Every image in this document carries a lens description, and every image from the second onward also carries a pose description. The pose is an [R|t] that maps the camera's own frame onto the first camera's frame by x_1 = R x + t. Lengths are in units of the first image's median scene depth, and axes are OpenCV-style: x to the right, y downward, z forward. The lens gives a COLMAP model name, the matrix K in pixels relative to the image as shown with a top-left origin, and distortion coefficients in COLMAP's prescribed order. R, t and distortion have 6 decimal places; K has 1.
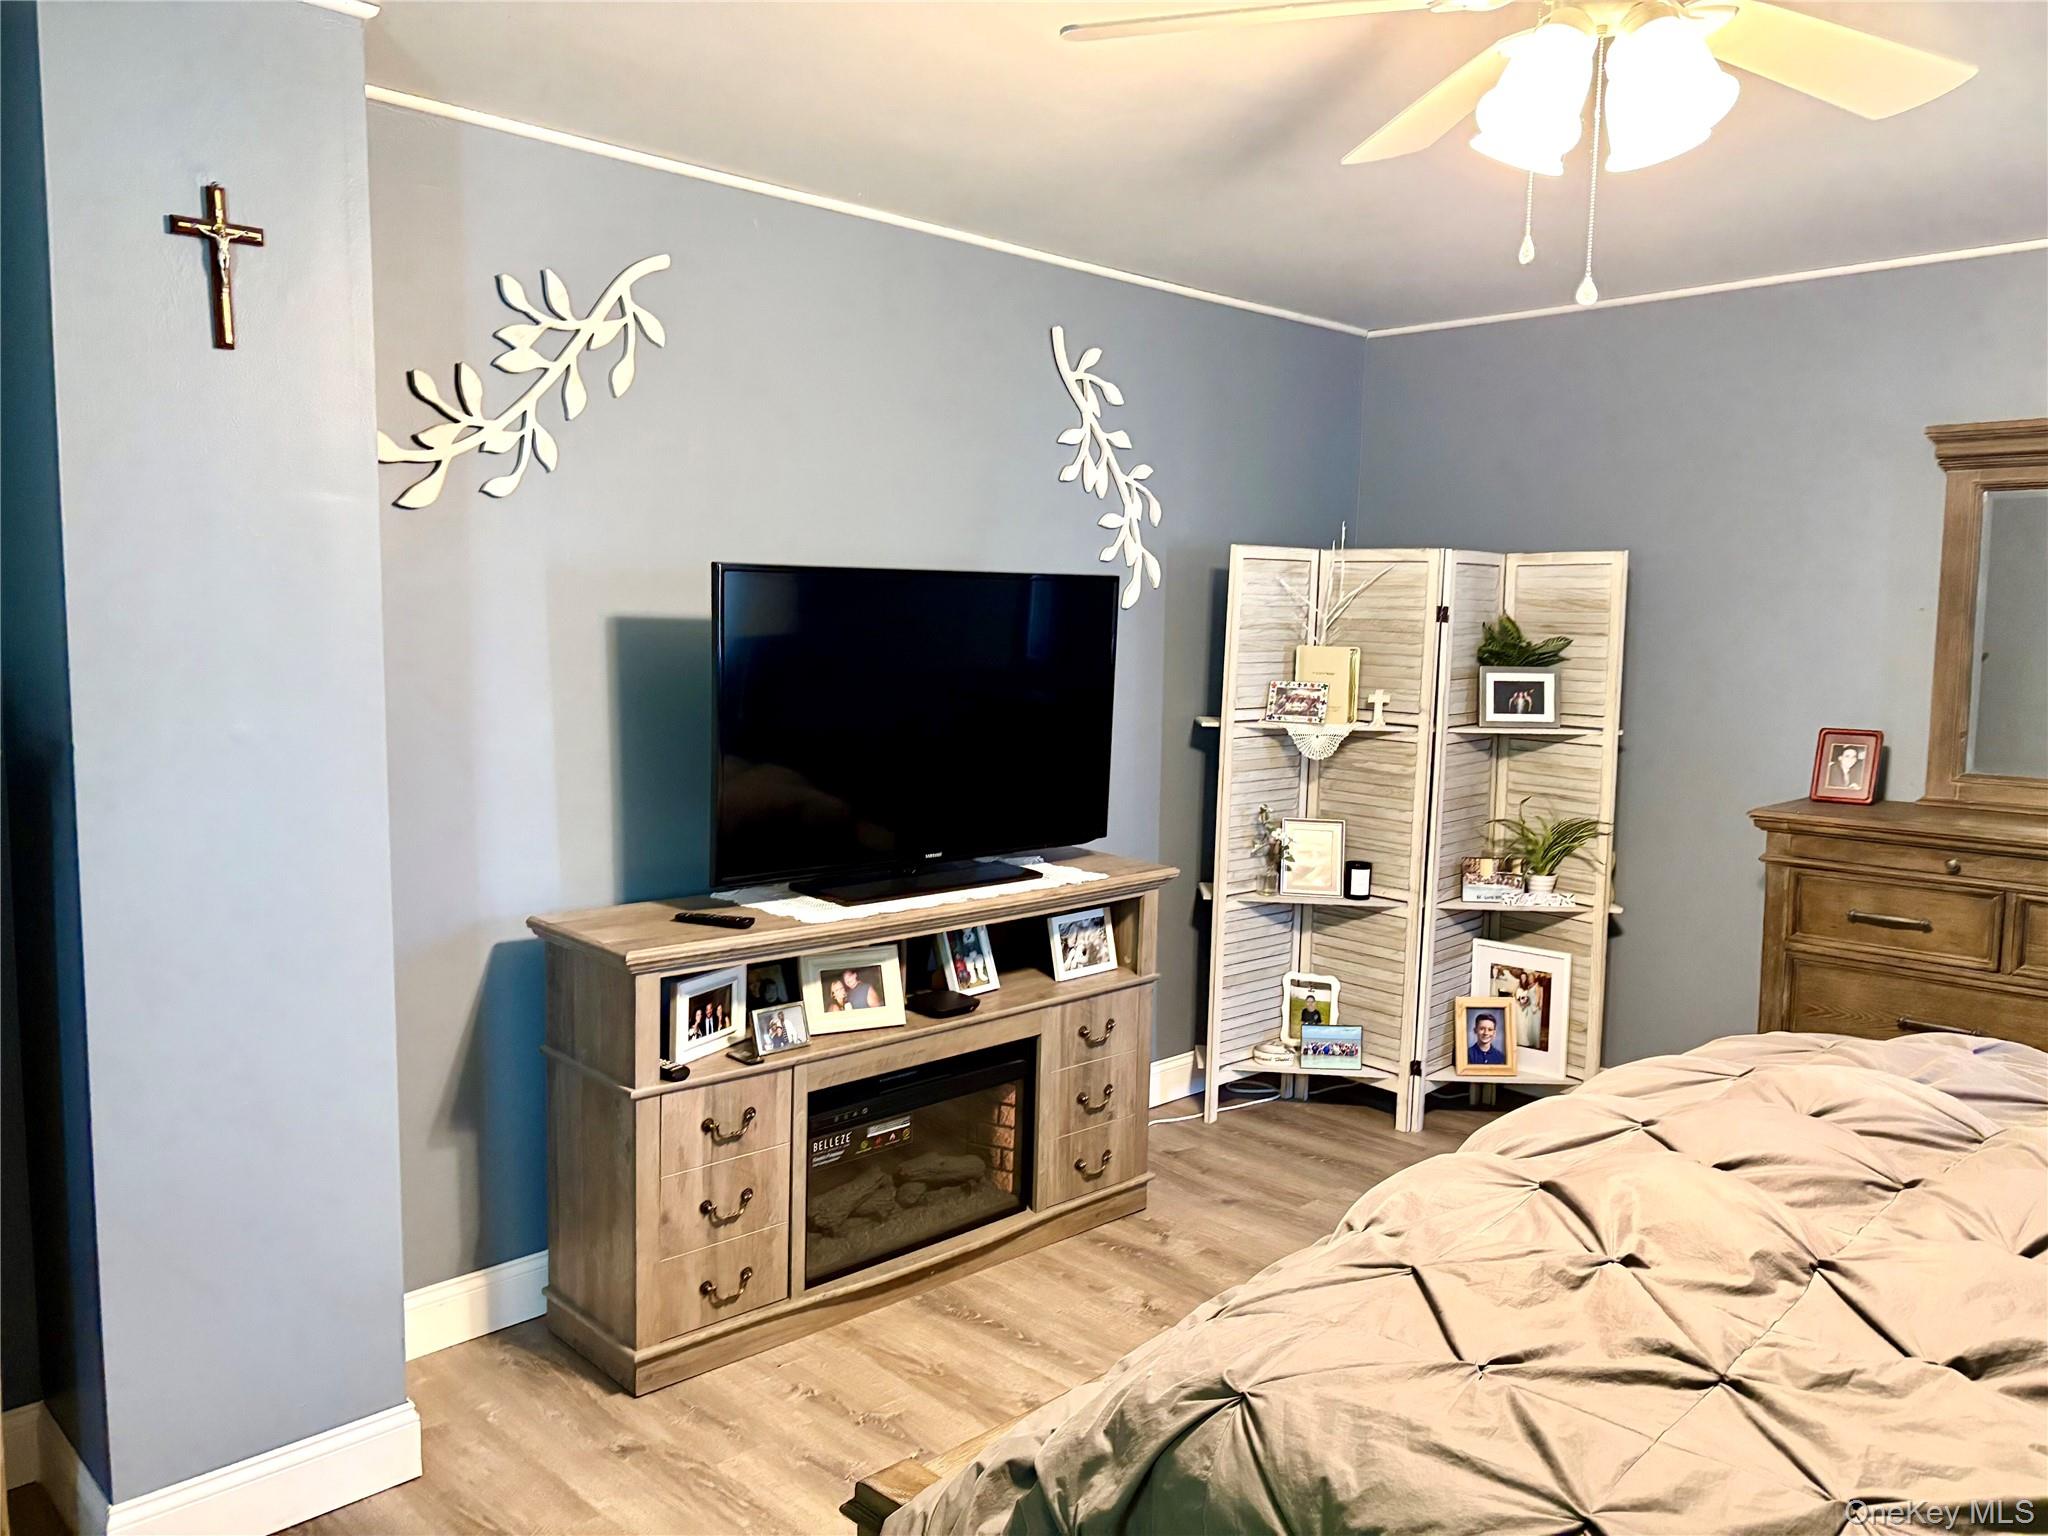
lens RADIAL K [[1559.8, 0, 1025.5], [0, 1559.8, 771.2], [0, 0, 1]] dist [0.039760, -0.018101]
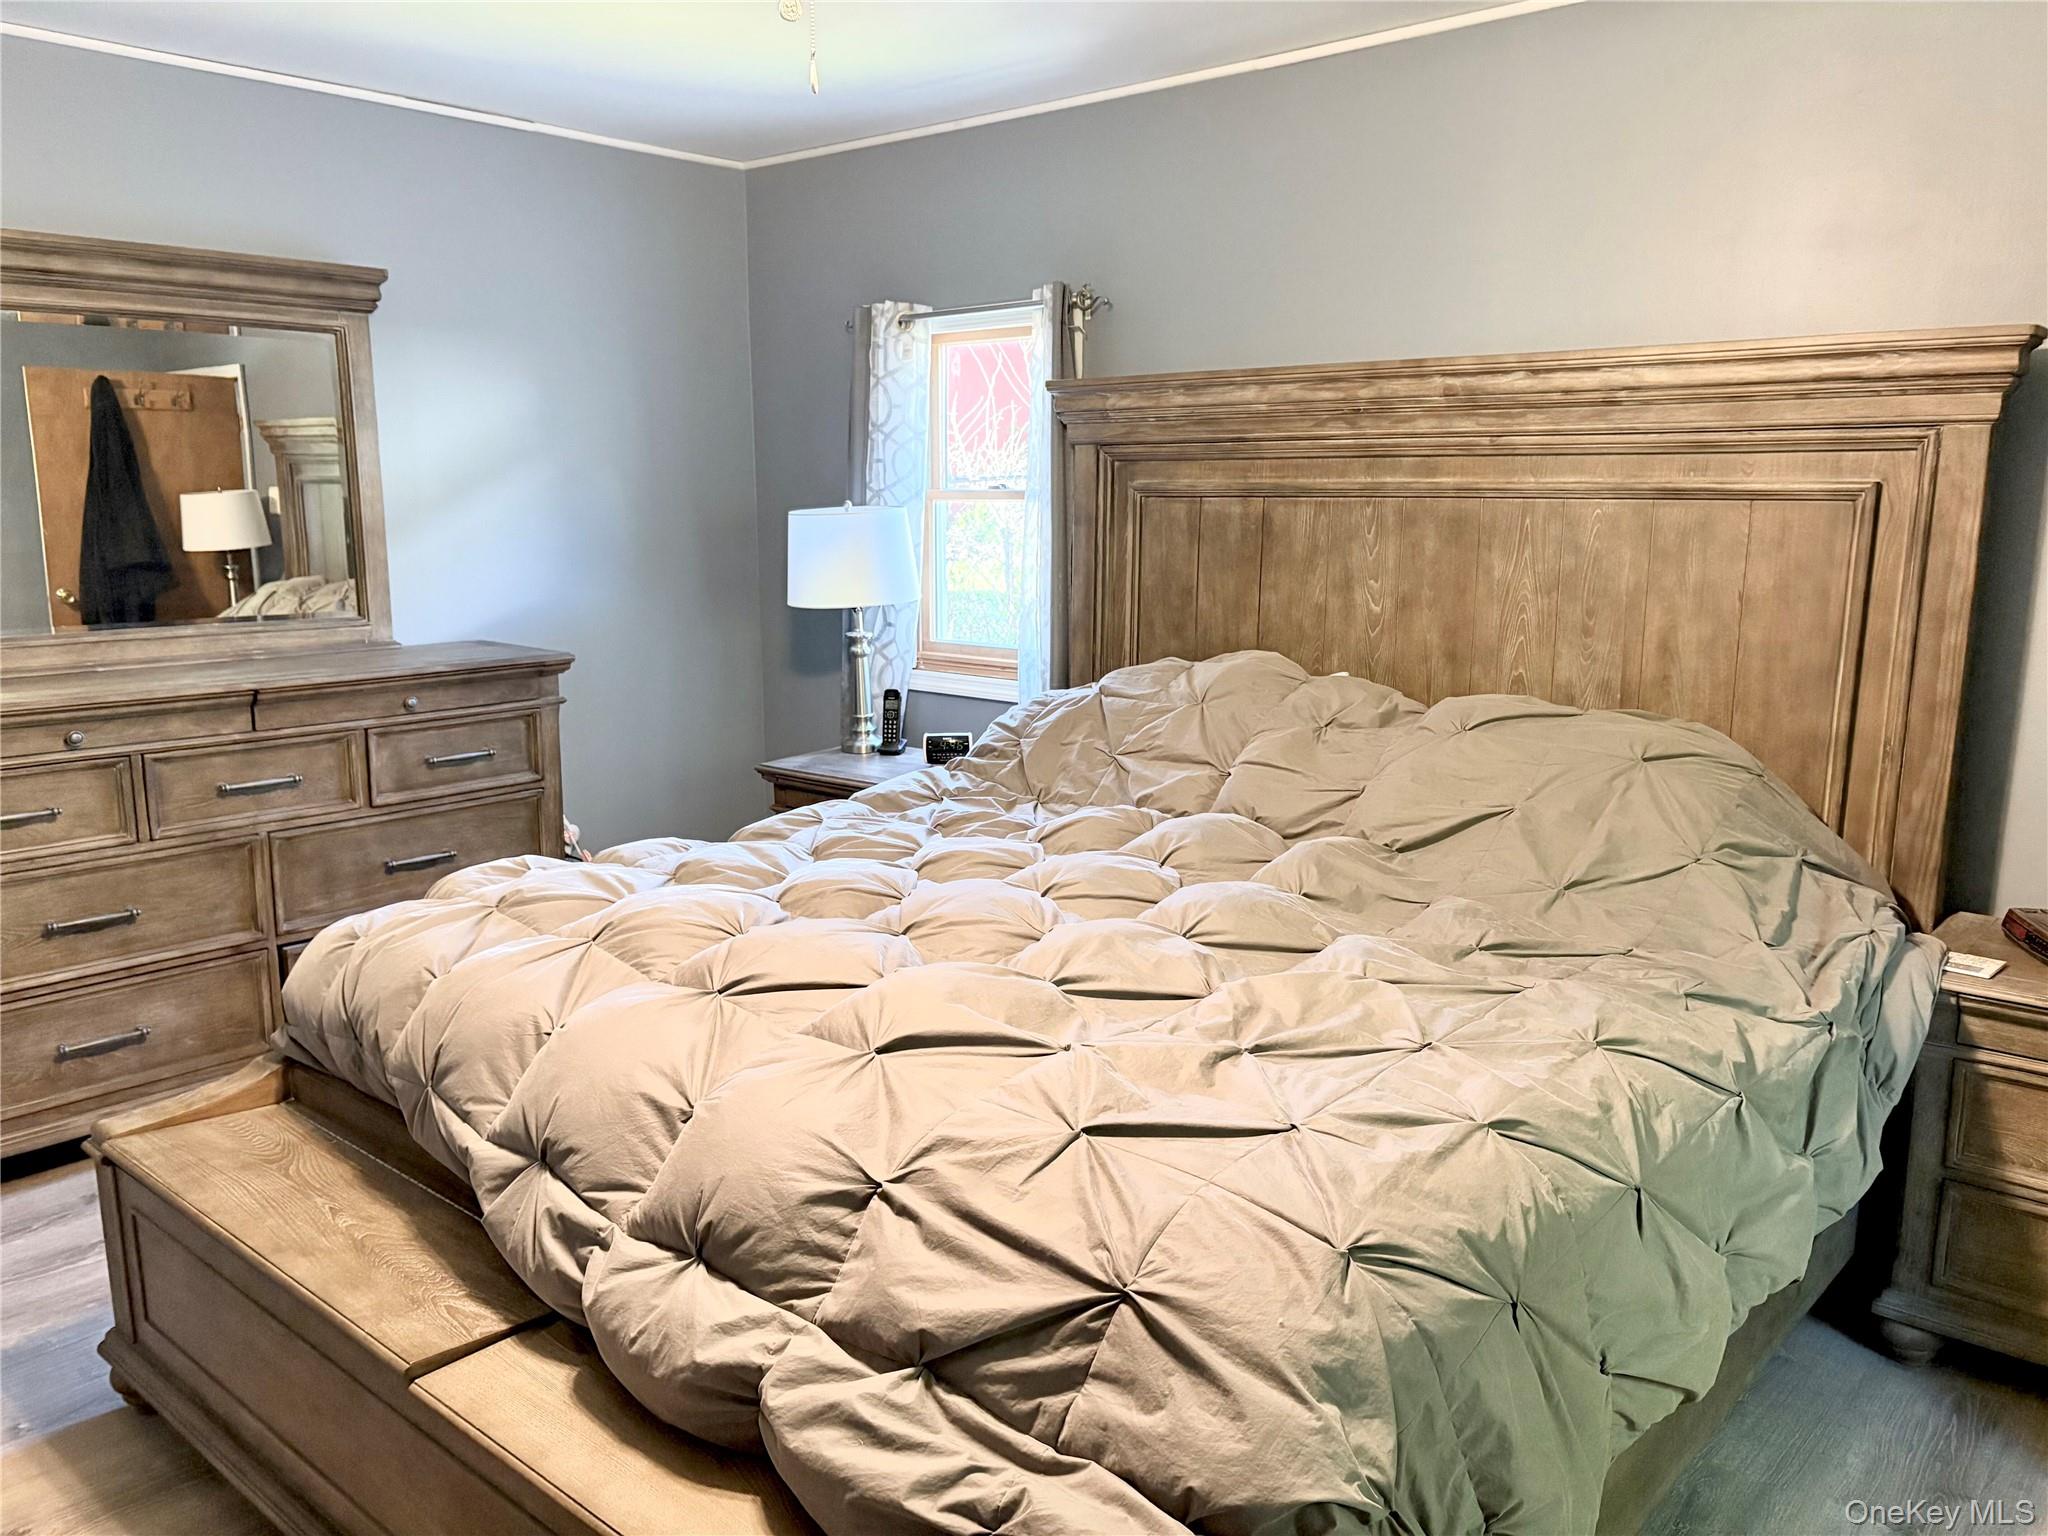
lens RADIAL K [[1559.8, 0, 1024.7], [0, 1559.8, 773.4], [0, 0, 1]] dist [0.039760, -0.018101]
pose [[-0.082048, -0.195753, 0.977215, -0.326369], [0.091684, 0.974880, 0.202984, -0.052811], [-0.992402, 0.106249, -0.062039, 0.526407]]
